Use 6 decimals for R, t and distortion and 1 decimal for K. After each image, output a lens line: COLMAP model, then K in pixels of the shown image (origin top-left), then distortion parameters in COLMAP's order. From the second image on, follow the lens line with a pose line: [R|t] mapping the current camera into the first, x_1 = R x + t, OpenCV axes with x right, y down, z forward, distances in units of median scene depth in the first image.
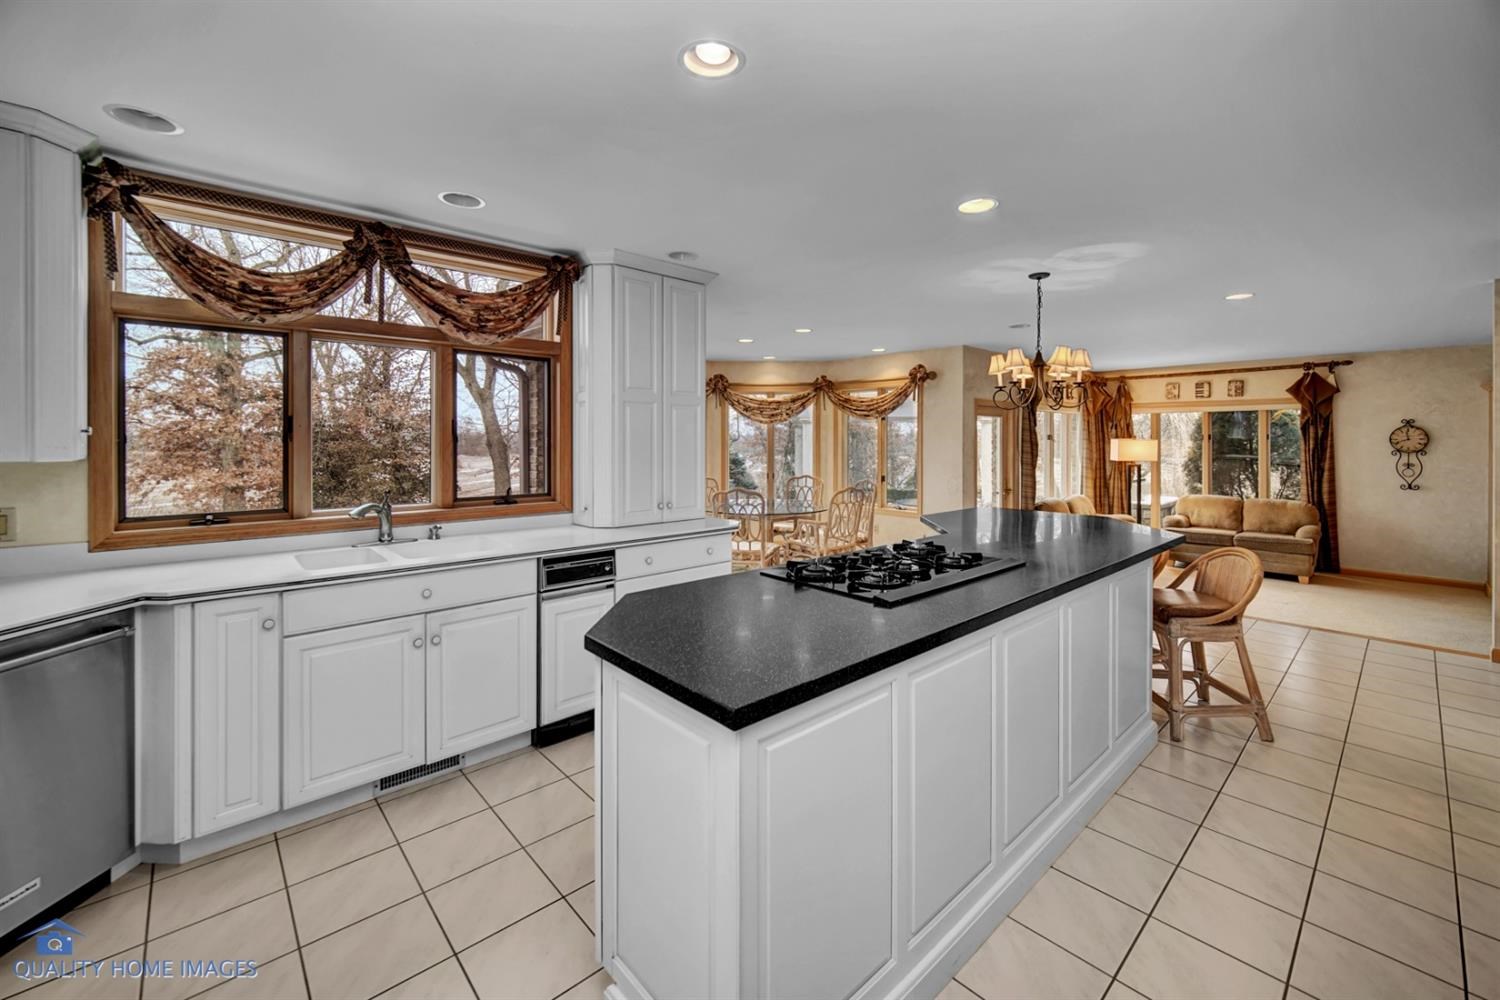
lens RADIAL K [[603.8, 0, 747.7], [0, 603.8, 441.4], [0, 0, 1]] dist [-0.002166, -0.000311]
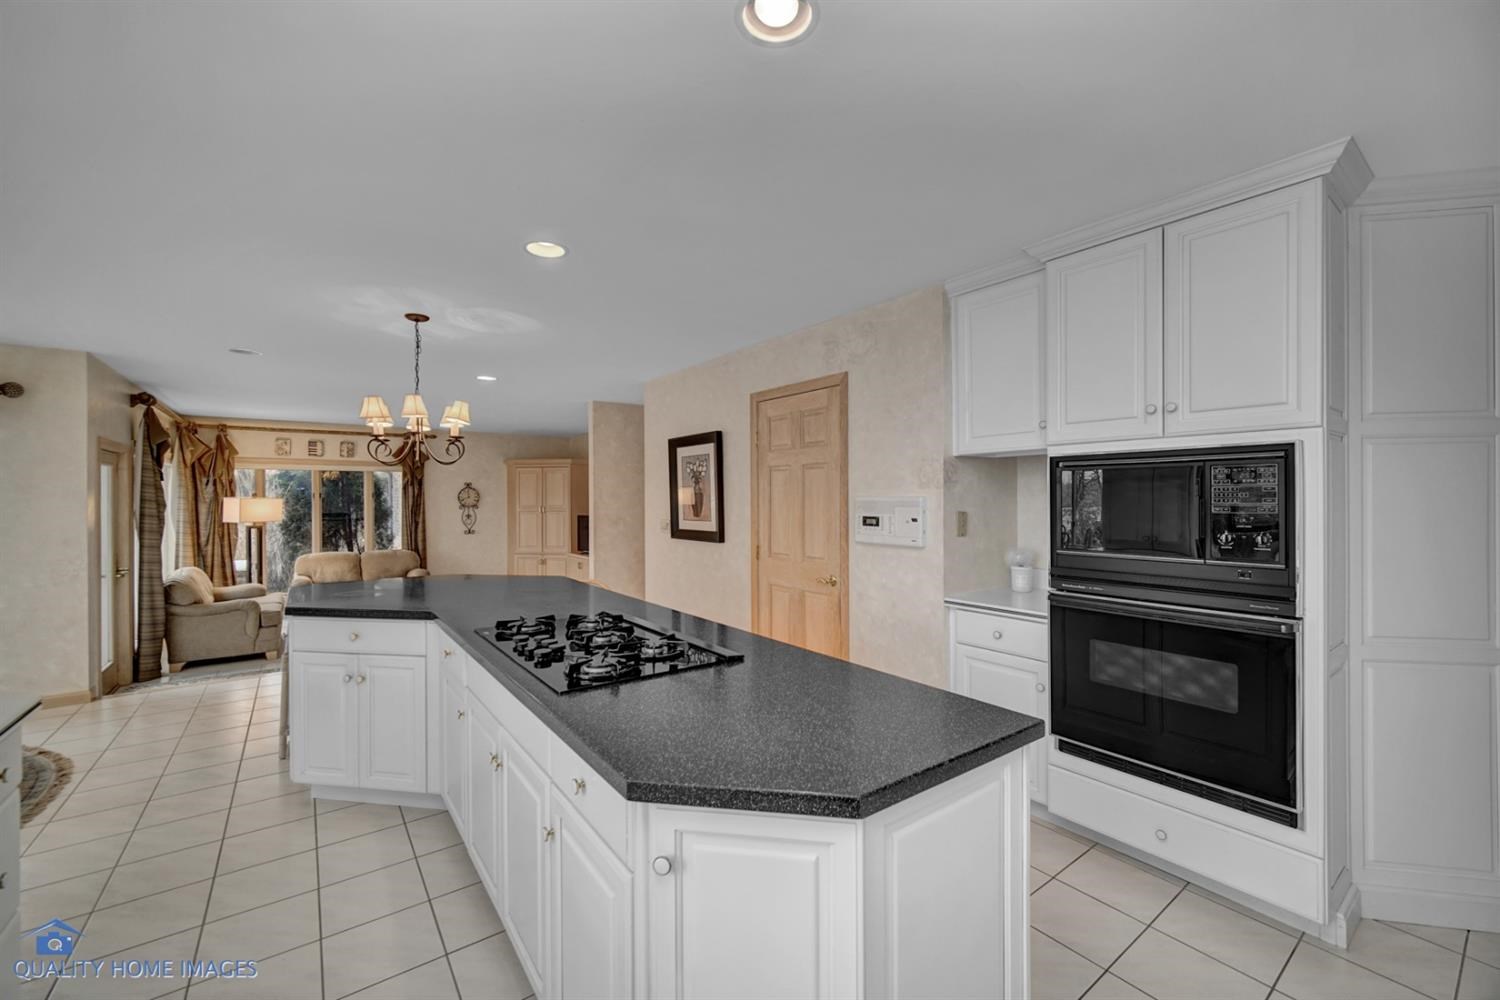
lens RADIAL K [[603.8, 0, 745.5], [0, 603.8, 499.0], [0, 0, 1]] dist [-0.002166, -0.000311]
pose [[0.104948, -0.004107, 0.994469, -0.179979], [0.006188, 0.999975, 0.003476, -0.000398], [-0.994458, 0.005789, 0.104971, 0.200485]]
